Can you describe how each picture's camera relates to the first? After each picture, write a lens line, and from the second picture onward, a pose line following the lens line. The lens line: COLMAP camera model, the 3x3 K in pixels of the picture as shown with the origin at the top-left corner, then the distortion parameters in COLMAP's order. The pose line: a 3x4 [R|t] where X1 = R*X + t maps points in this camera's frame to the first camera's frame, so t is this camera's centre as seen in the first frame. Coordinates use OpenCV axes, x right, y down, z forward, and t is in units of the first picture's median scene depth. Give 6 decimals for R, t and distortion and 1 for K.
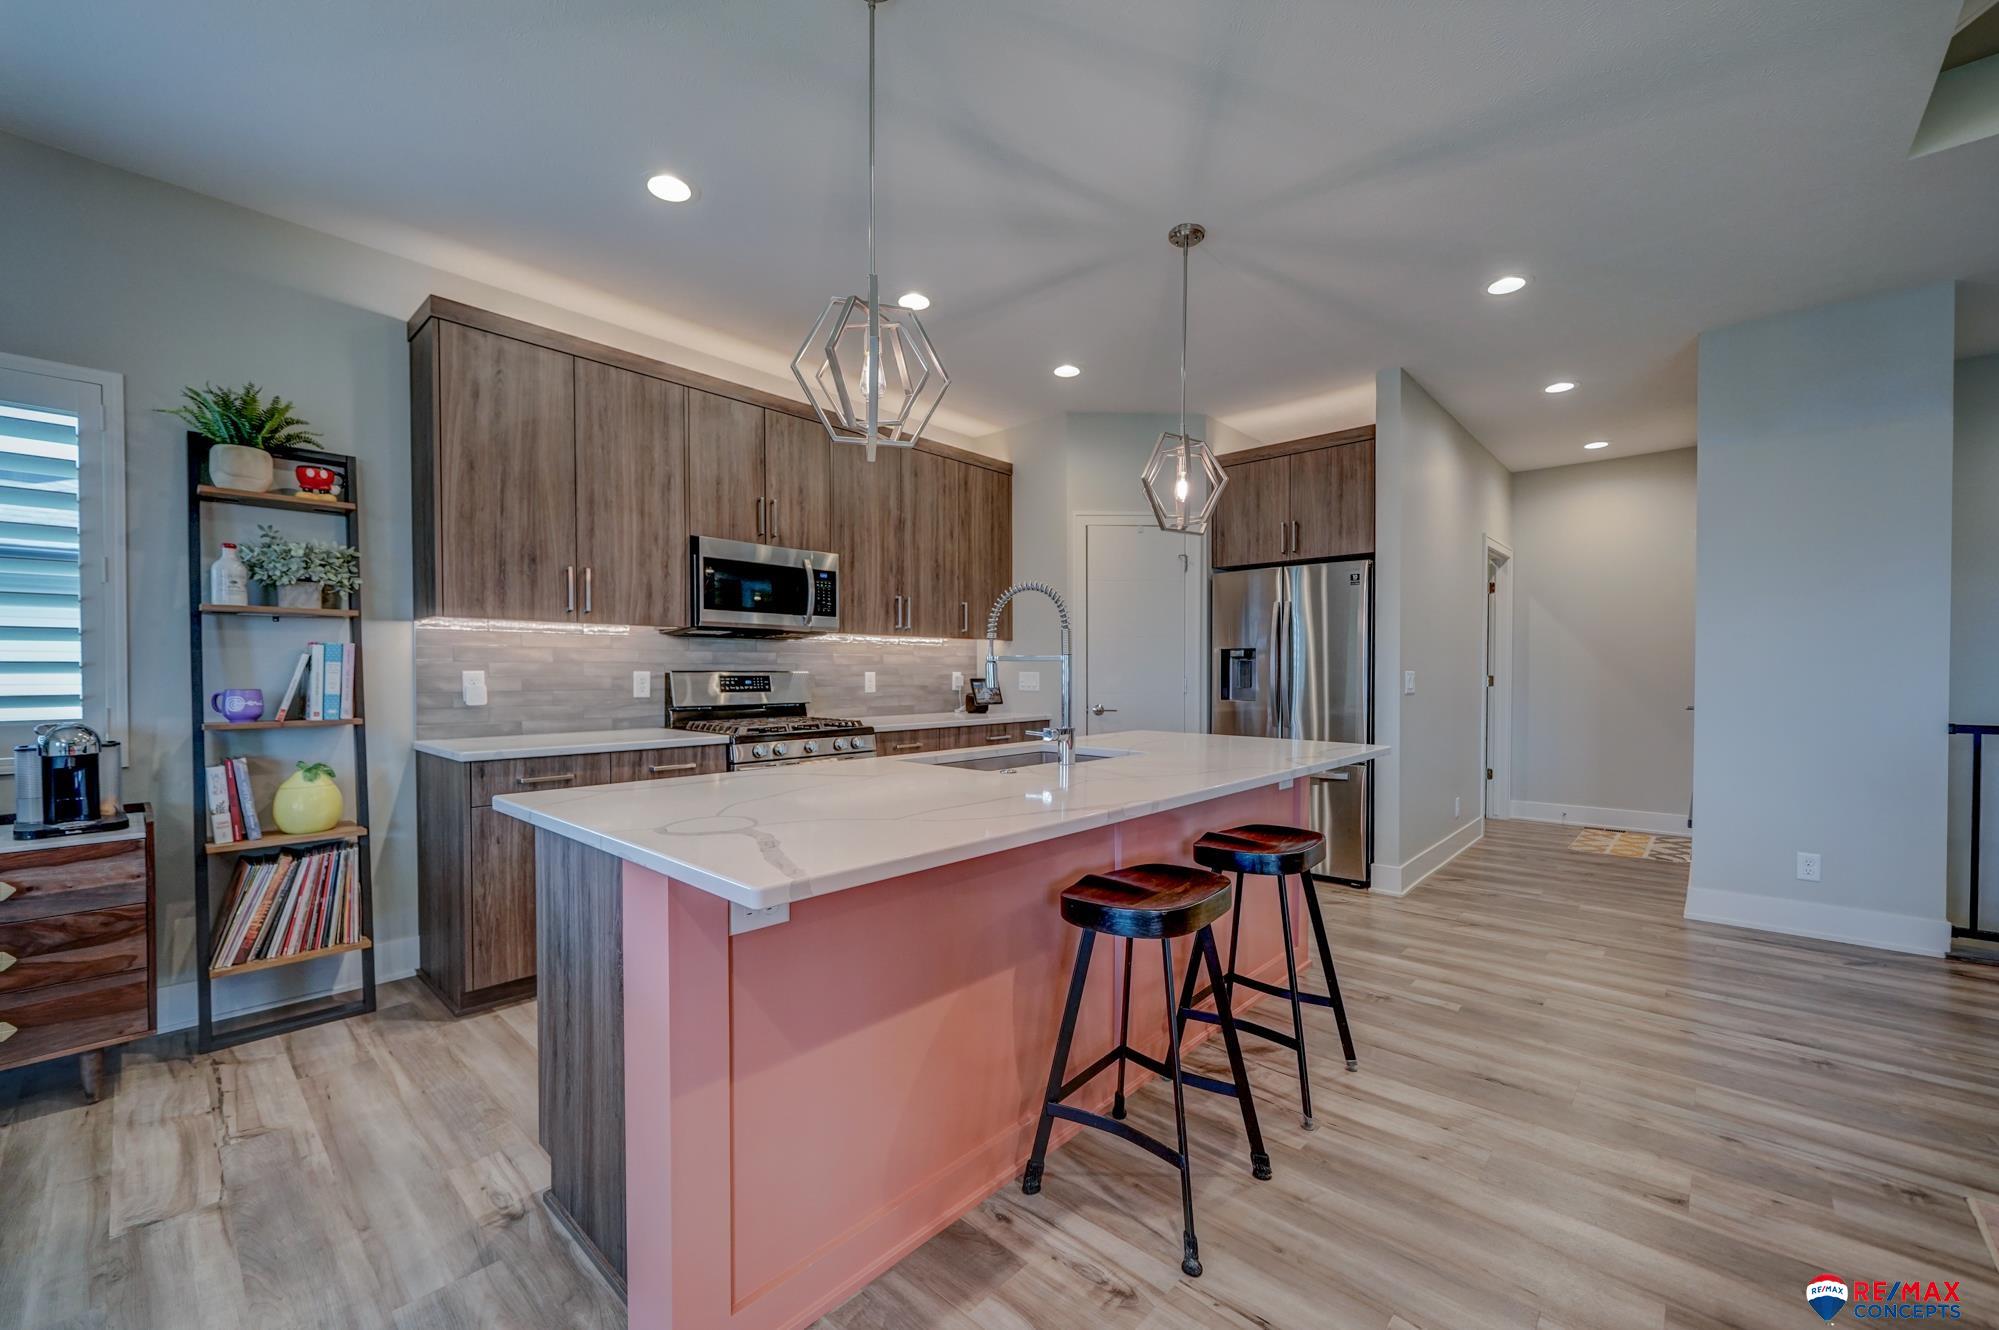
lens RADIAL K [[788.0, 0, 998.0], [0, 788.0, 688.7], [0, 0, 1]] dist [-0.002183, -0.000176]
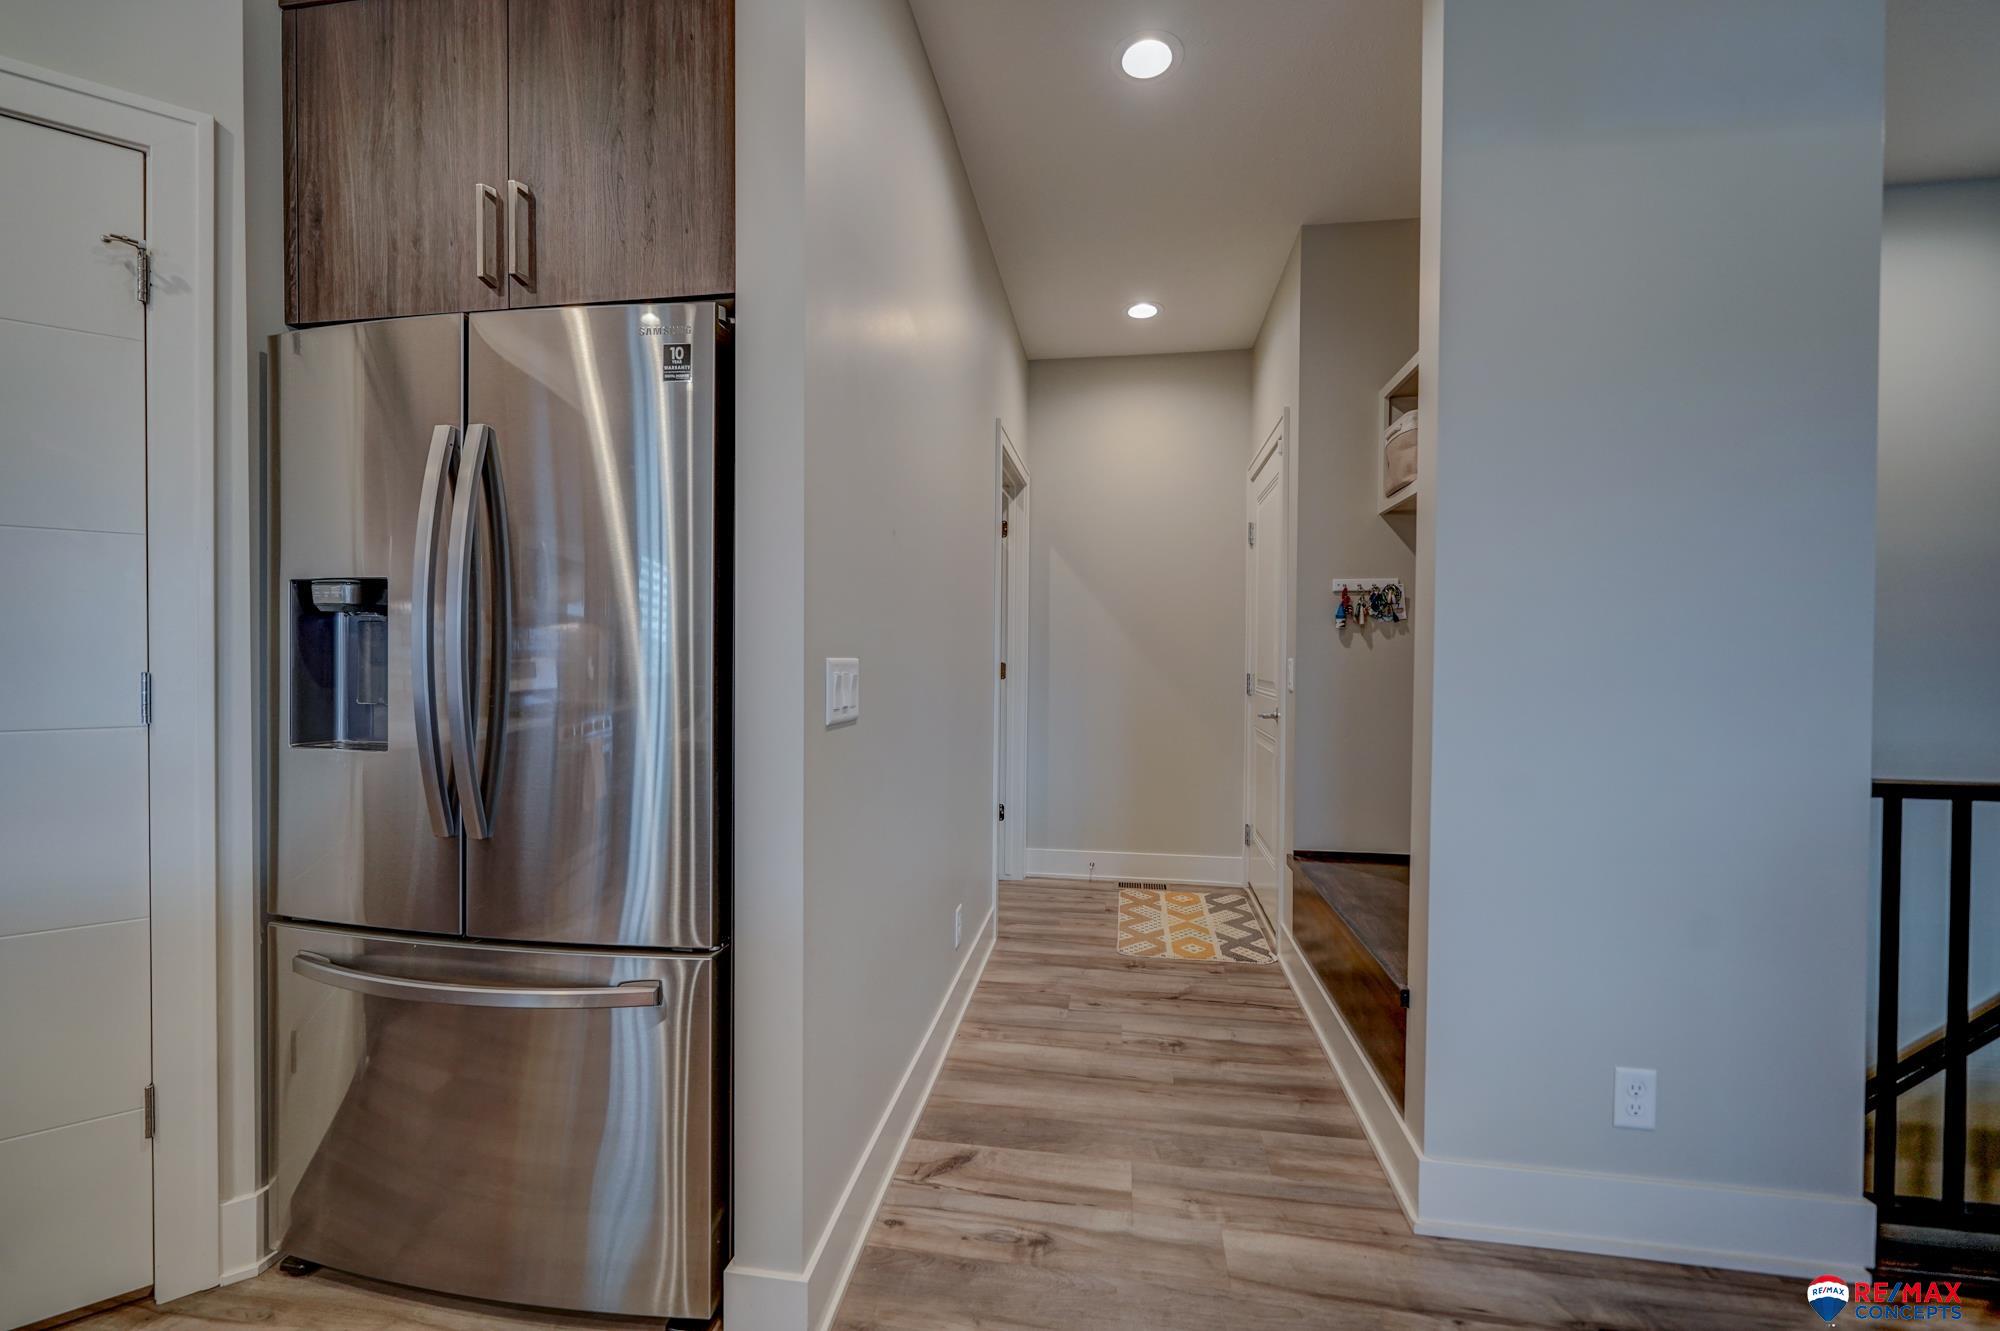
lens RADIAL K [[804.5, 0, 1000.0], [0, 804.5, 665.5], [0, 0, 1]] dist [0.000252, -0.000057]
pose [[0.834612, 0.001994, 0.550834, 0.387191], [0.001556, 0.999981, -0.005978, -0.016483], [-0.550835, 0.005847, 0.834593, 0.669161]]
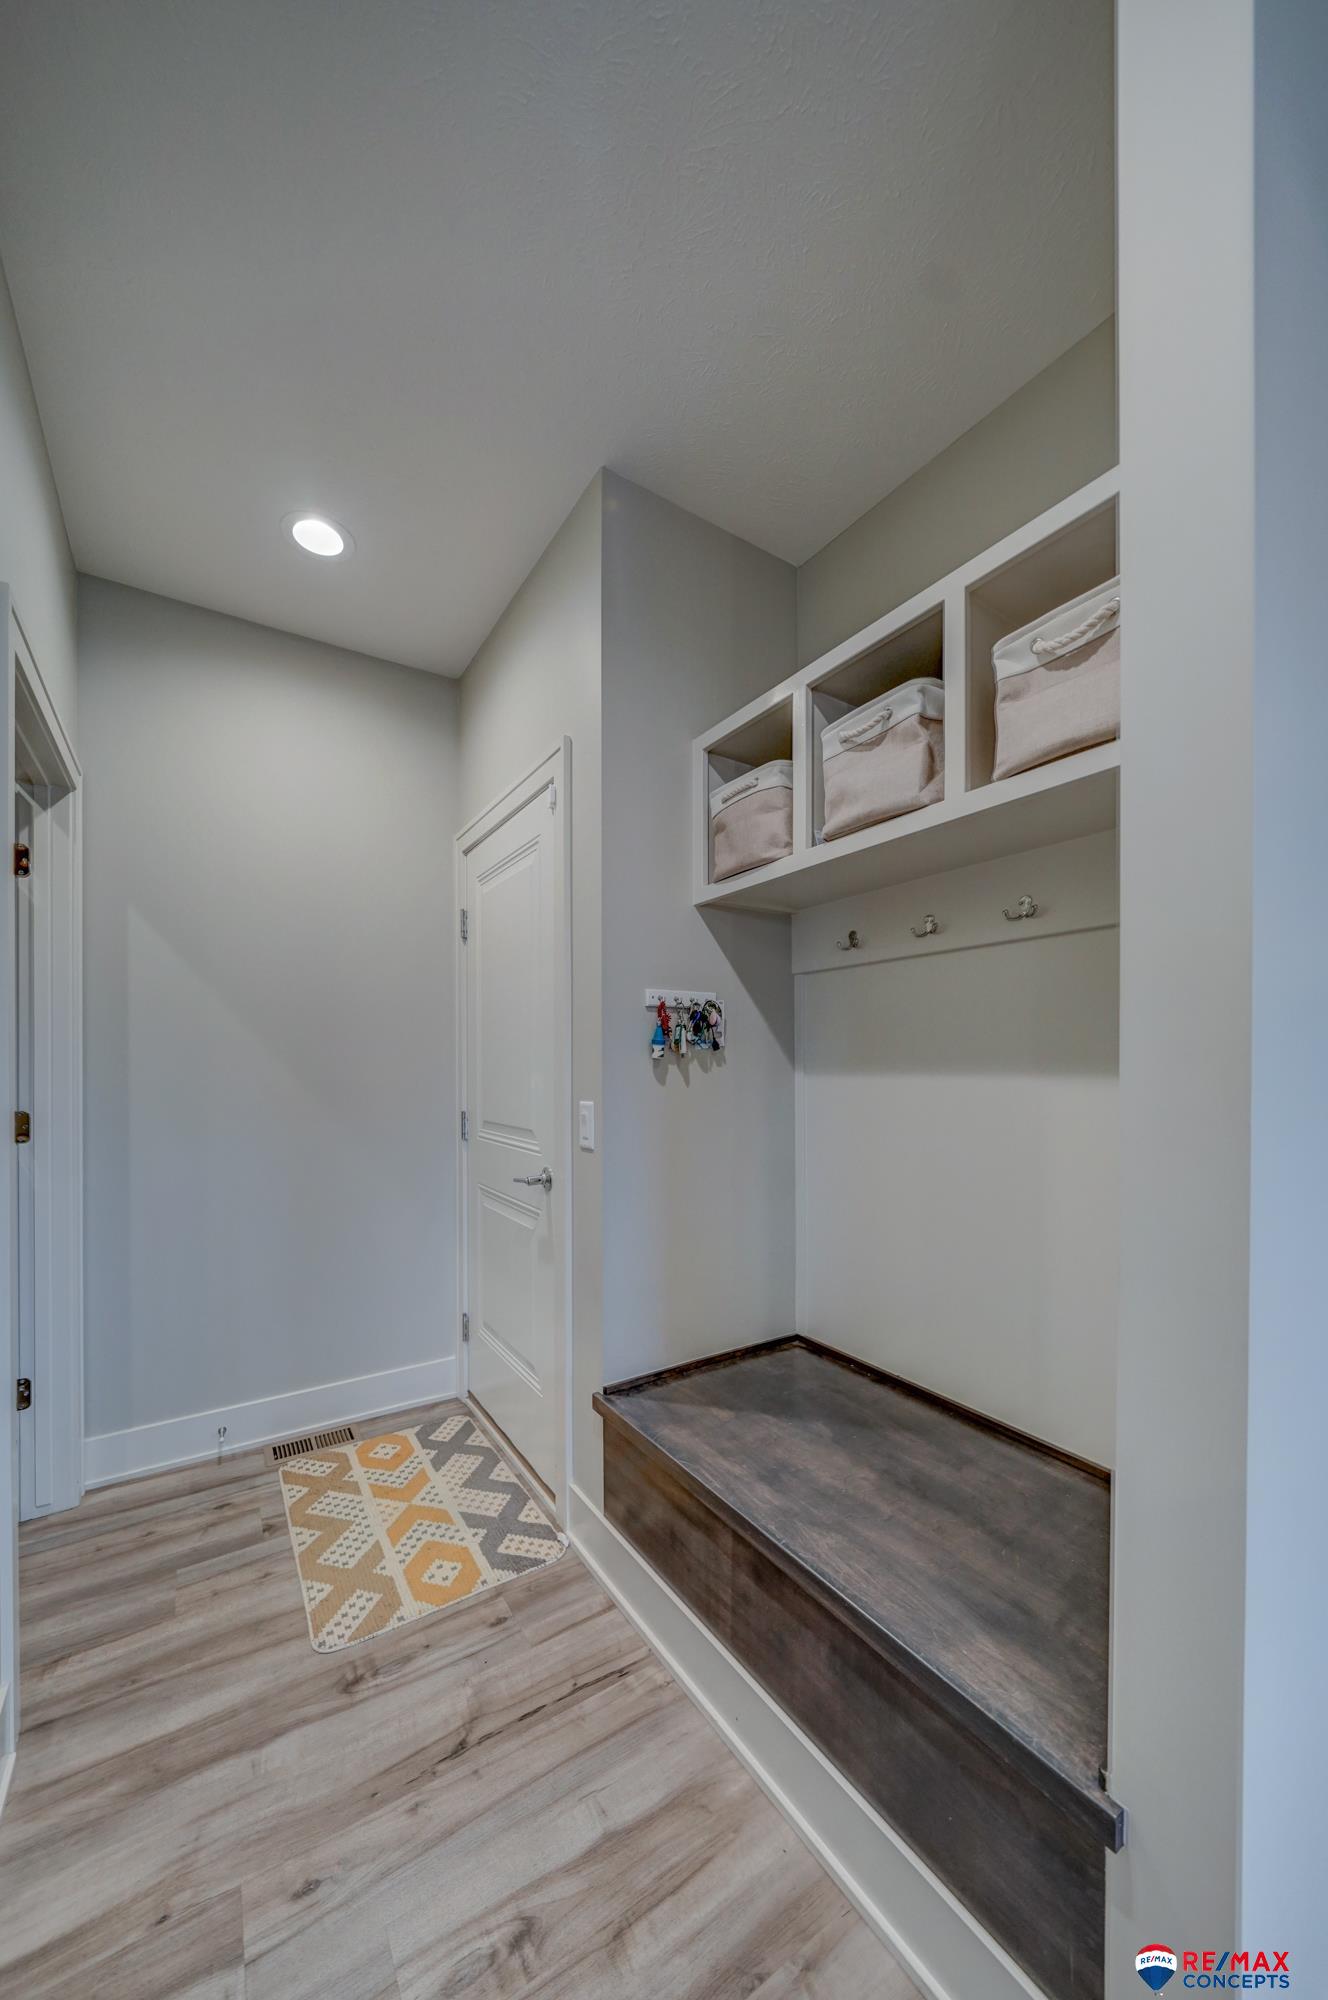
lens RADIAL K [[718.6, 0, 663.9], [0, 718.6, 1067.5], [0, 0, 1]] dist [-0.002046, -0.000211]
pose [[0.251702, -0.002240, 0.967802, 0.588037], [0.022304, 0.999745, -0.003487, -0.044903], [-0.967548, 0.022463, 0.251688, 0.970453]]
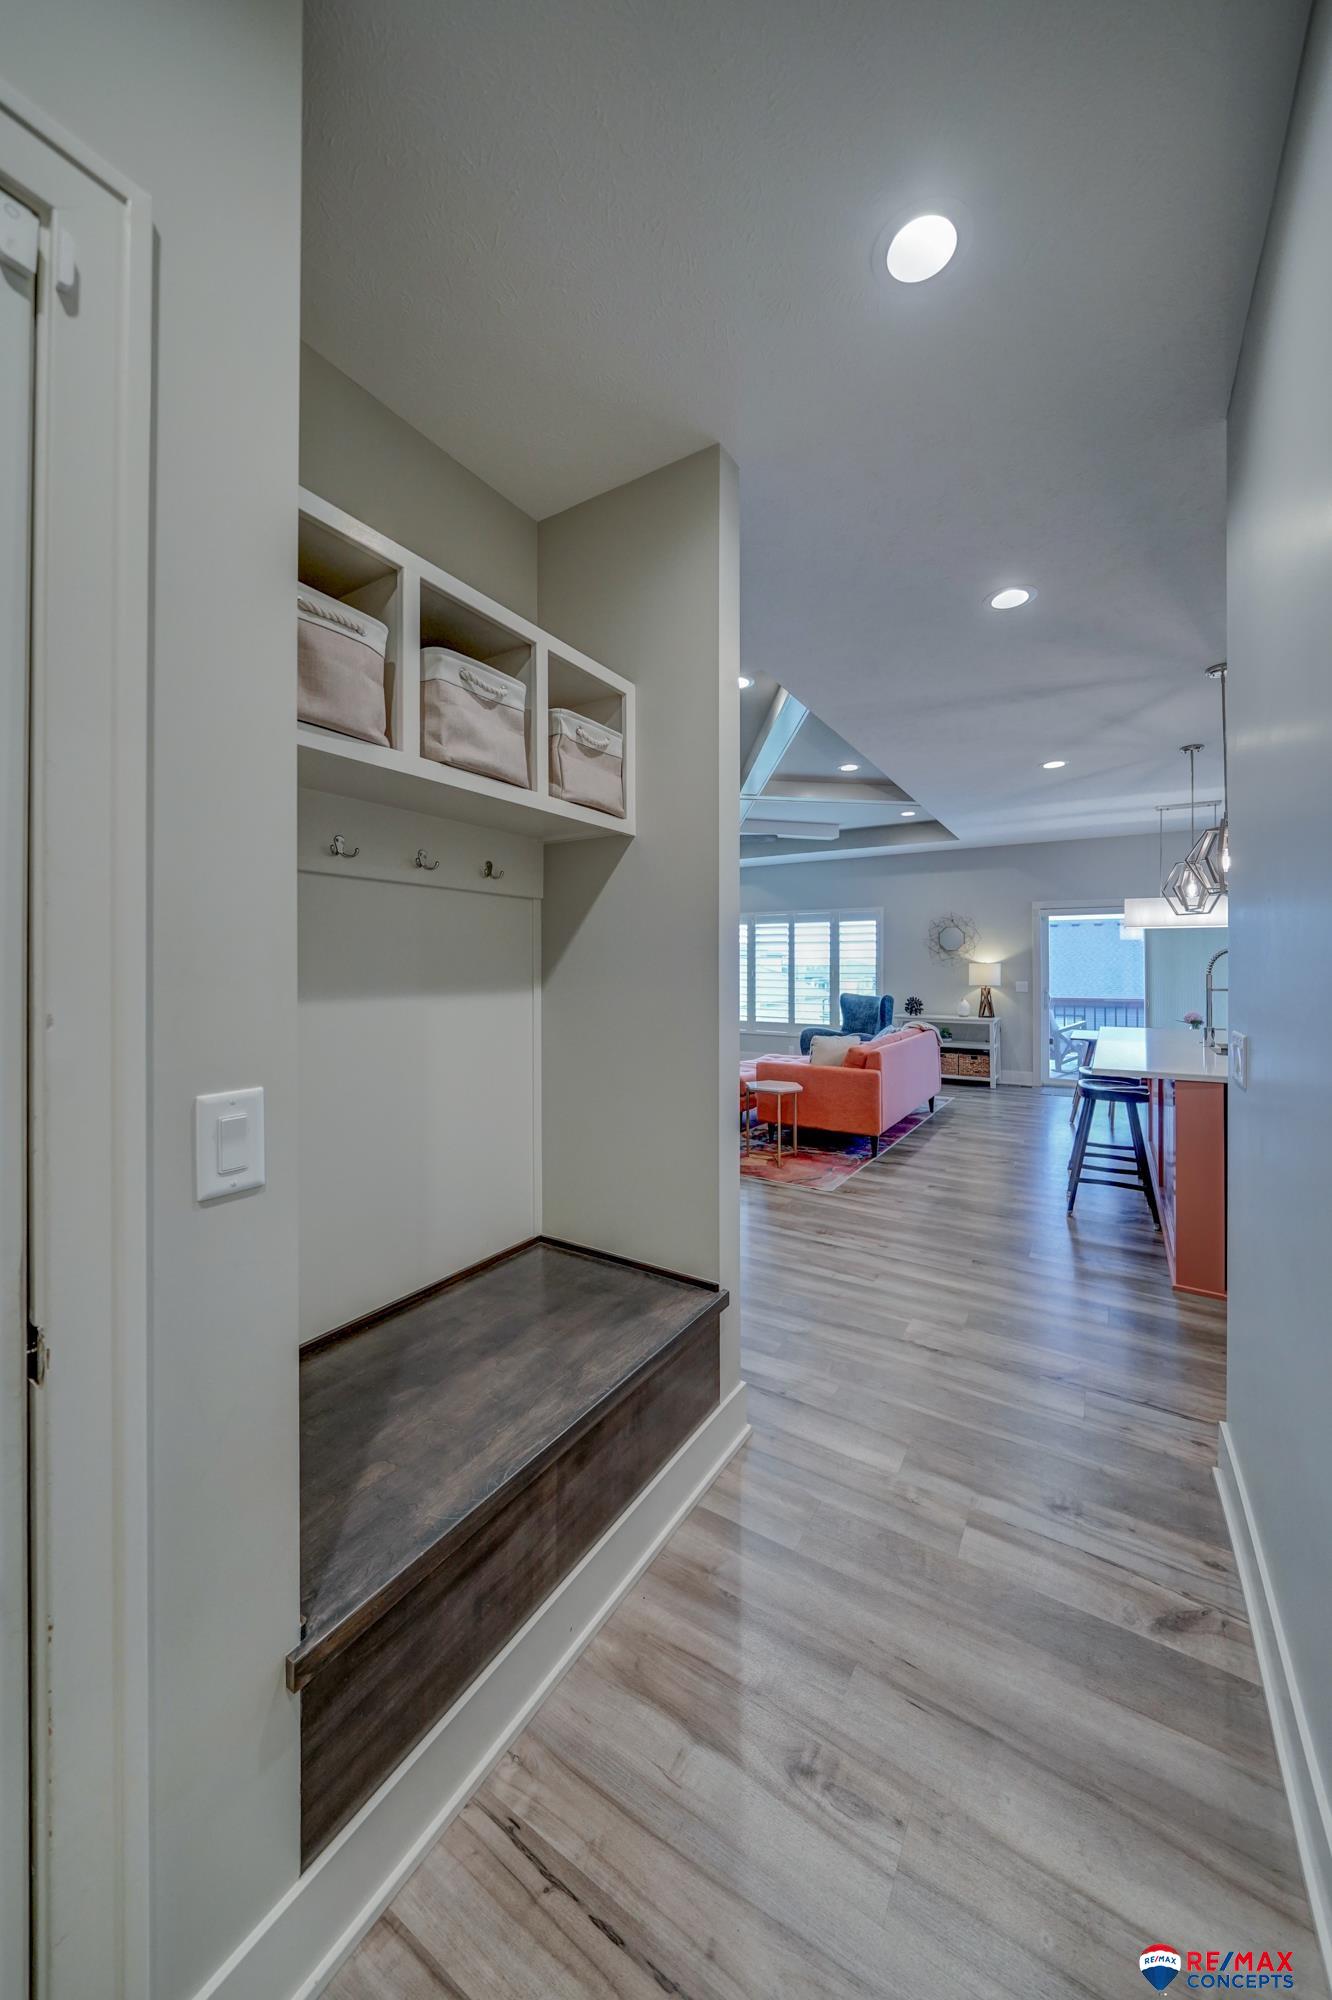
lens RADIAL K [[706.8, 0, 665.2], [0, 706.8, 962.3], [0, 0, 1]] dist [-0.000574, -0.000042]
pose [[-0.984493, -0.000360, -0.175422, 0.917530], [-0.002998, 0.999886, 0.014773, -0.066354], [0.175397, 0.015069, -0.984383, 1.346457]]
